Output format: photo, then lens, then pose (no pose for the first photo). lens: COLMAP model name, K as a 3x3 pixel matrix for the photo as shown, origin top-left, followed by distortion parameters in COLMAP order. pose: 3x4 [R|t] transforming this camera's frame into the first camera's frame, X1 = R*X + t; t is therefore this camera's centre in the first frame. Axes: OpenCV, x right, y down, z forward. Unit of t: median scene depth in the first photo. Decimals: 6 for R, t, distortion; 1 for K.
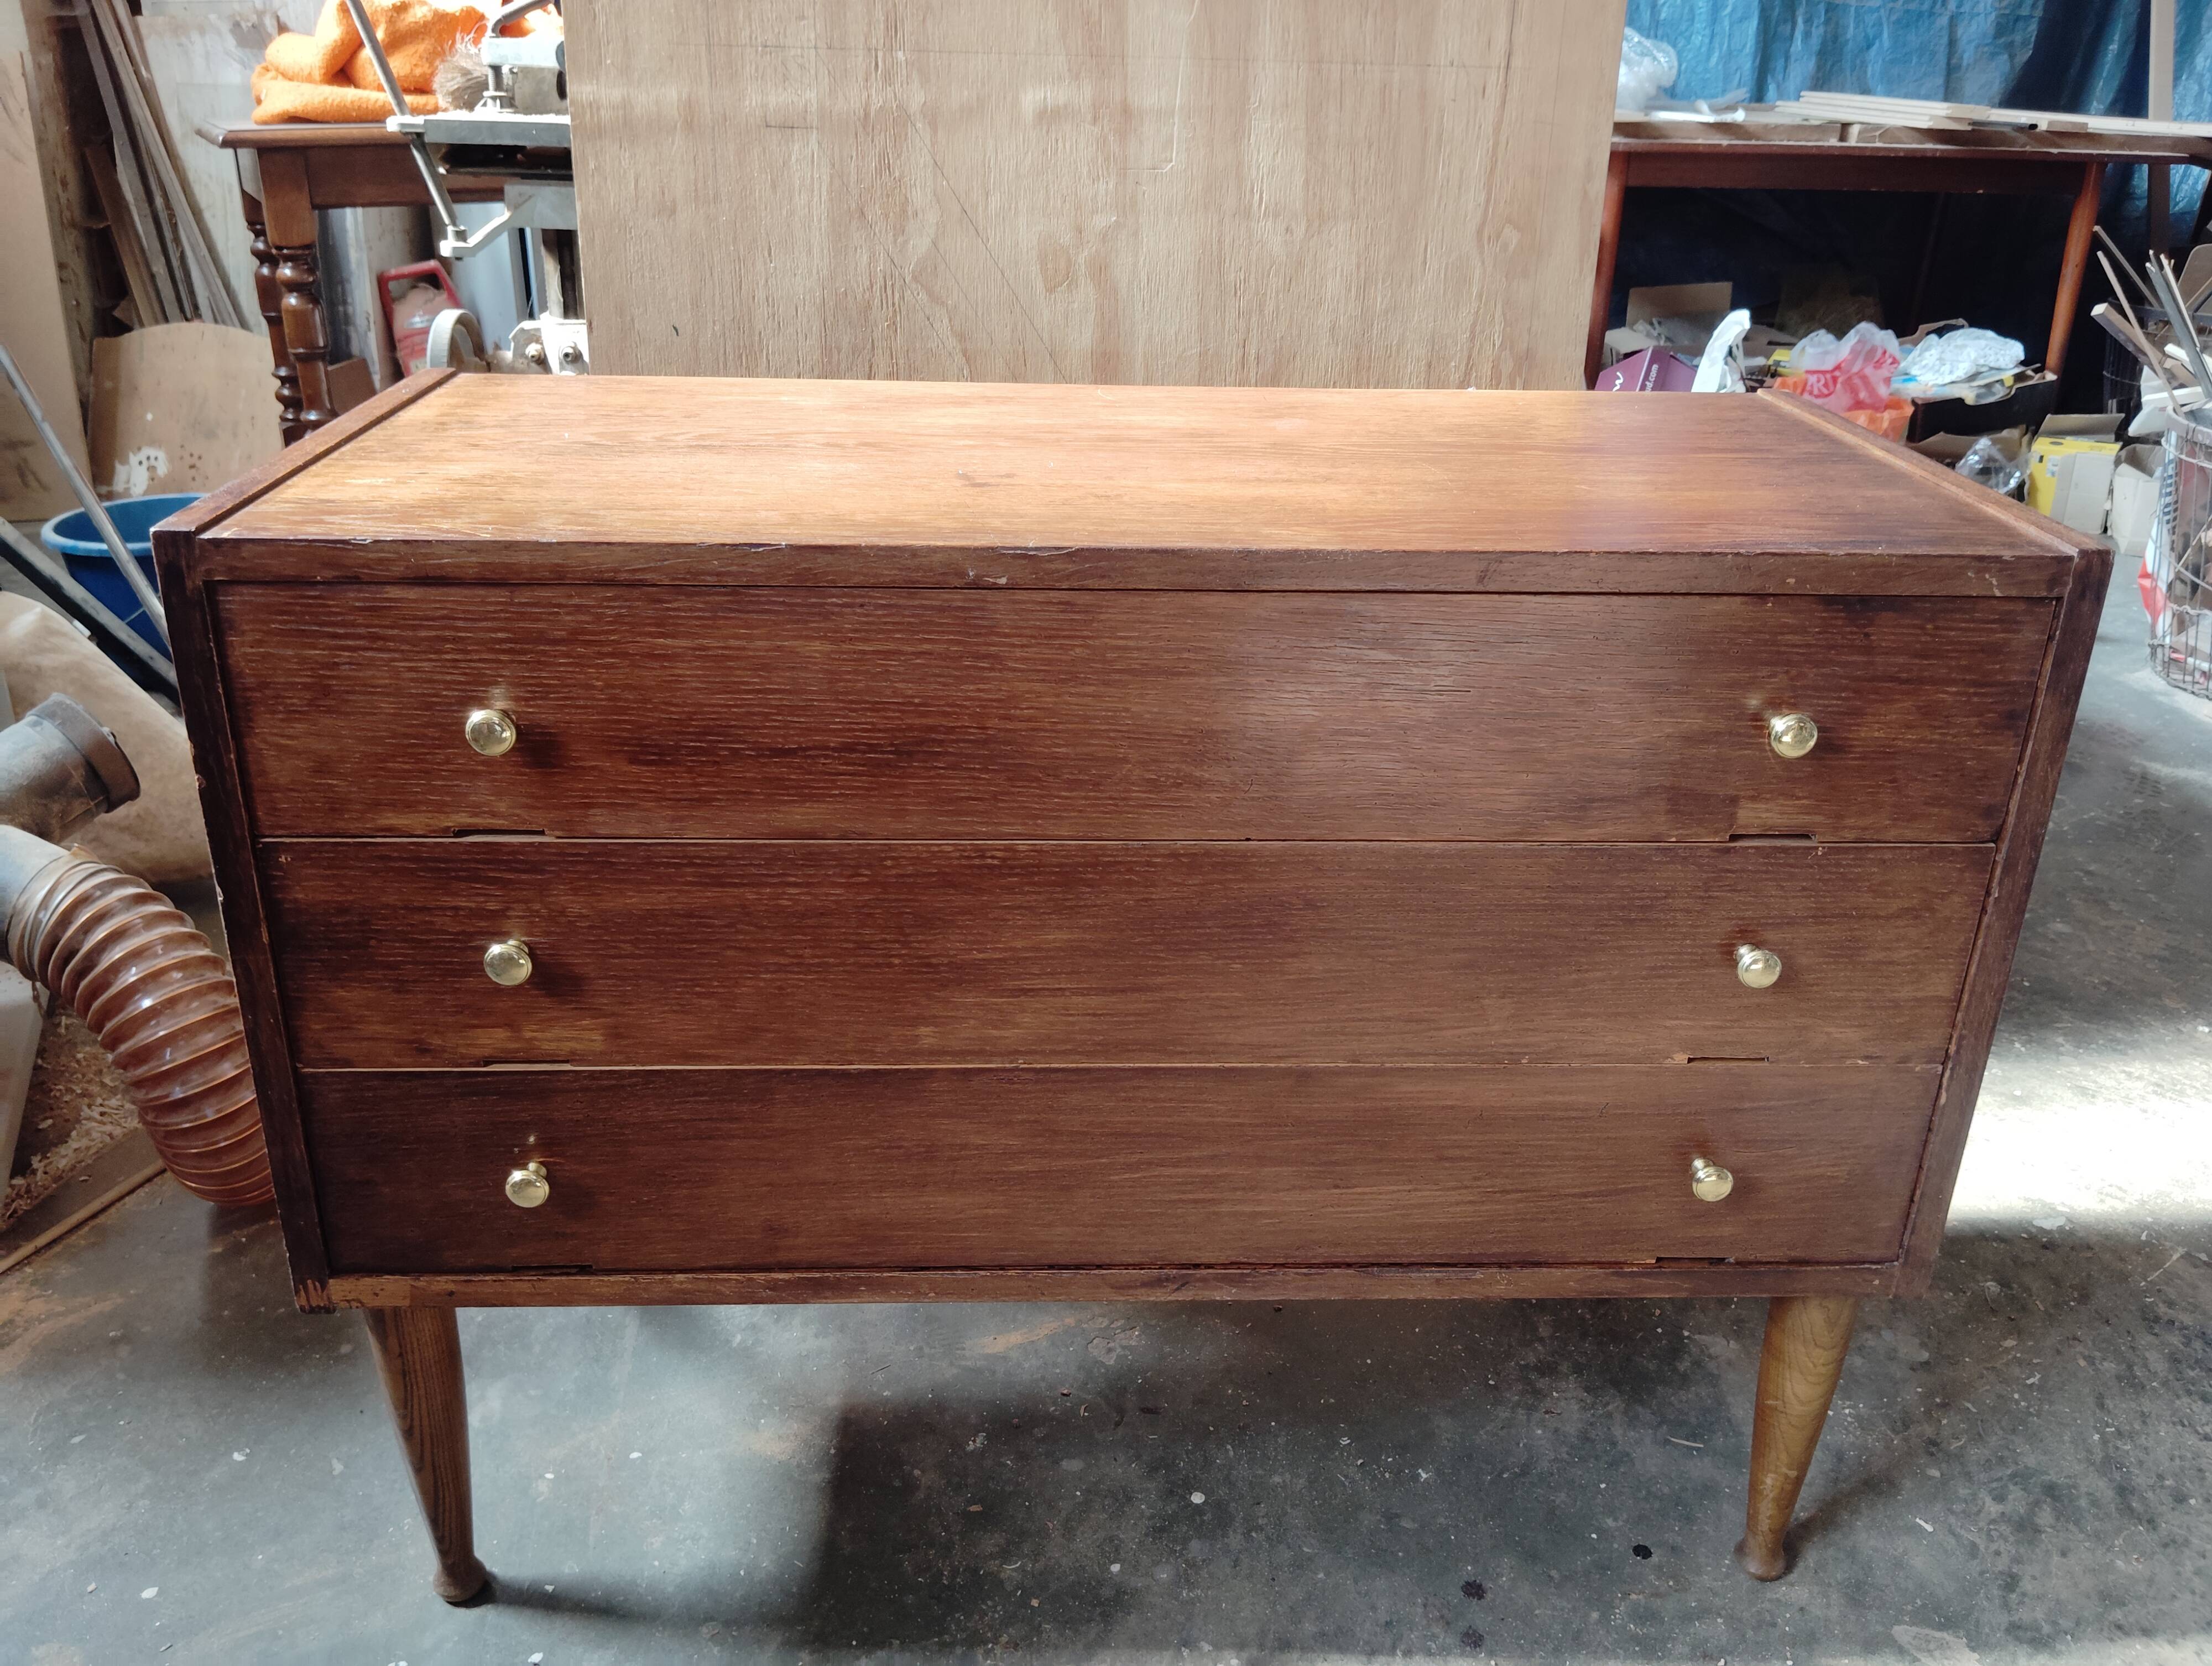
lens RADIAL K [[1813.7, 0, 1115.2], [0, 1813.7, 832.7], [0, 0, 1]] dist [0.067387, -0.156315]
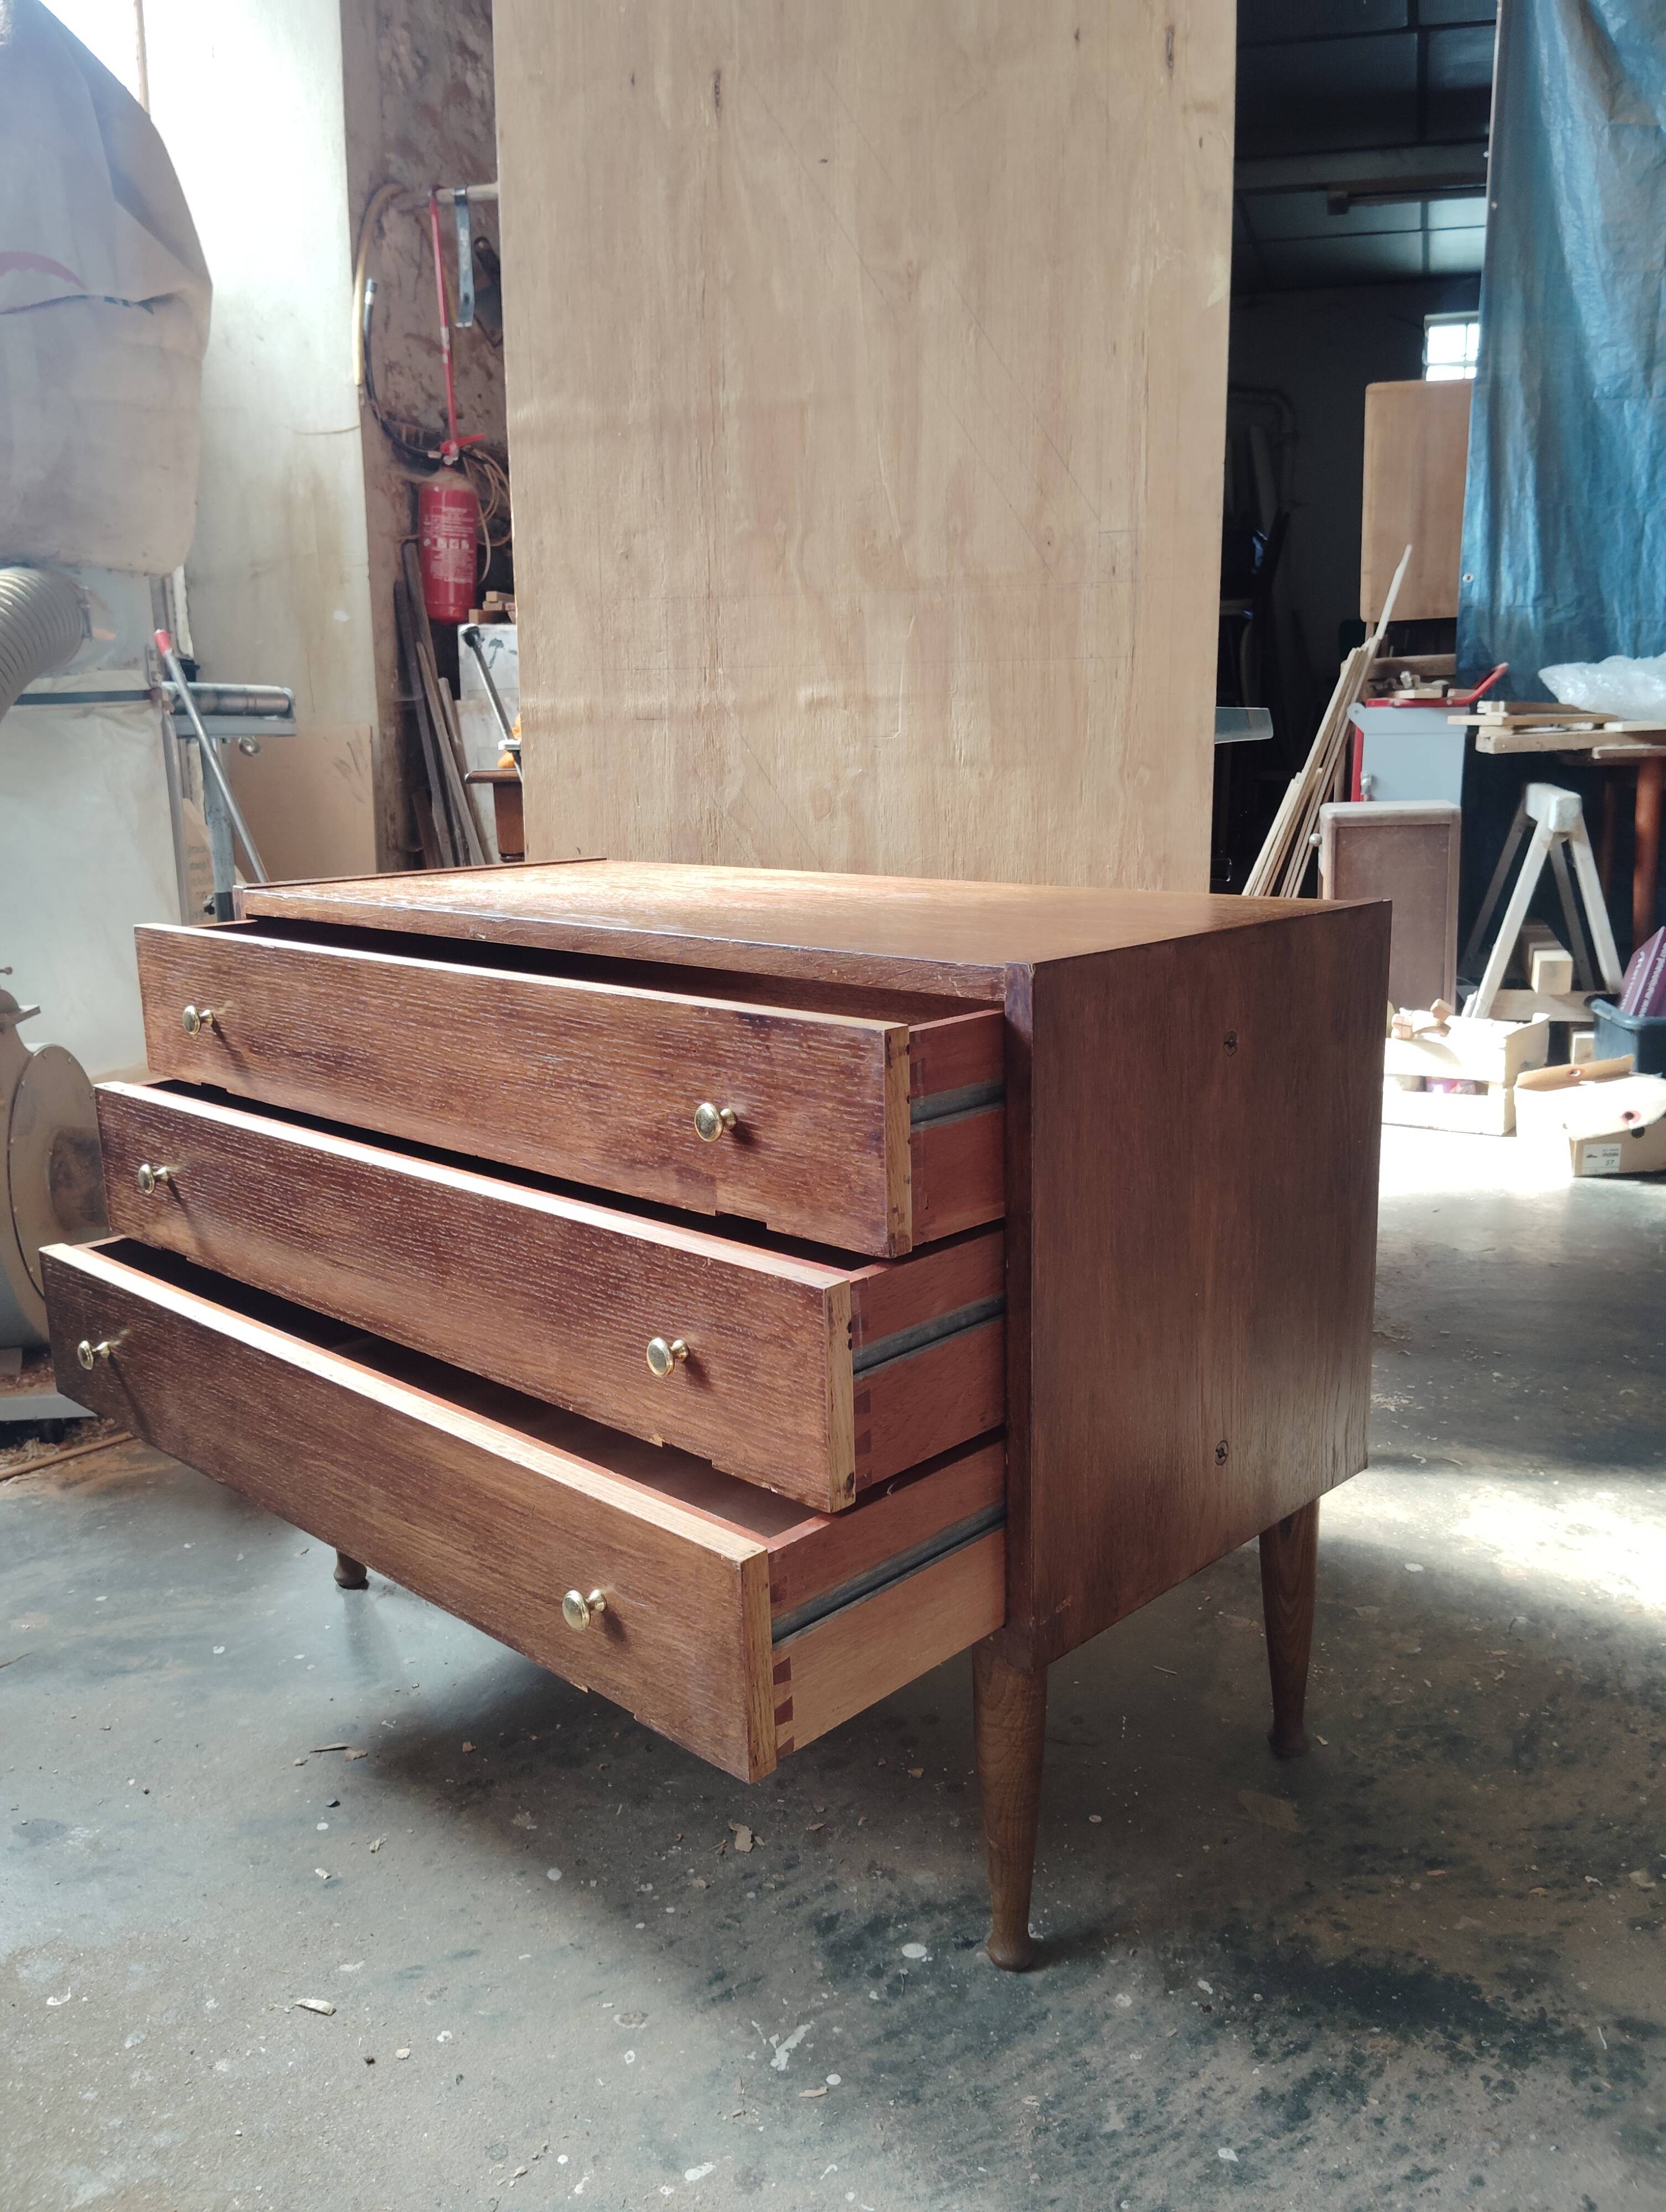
lens RADIAL K [[1792.0, 0, 823.2], [0, 1792.0, 1100.6], [0, 0, 1]] dist [0.091086, -0.196942]
pose [[0.944351, 0.024737, -0.328007, 0.455245], [-0.091509, 0.977561, -0.189738, 0.195891], [0.315953, 0.209195, 0.925425, -0.276871]]
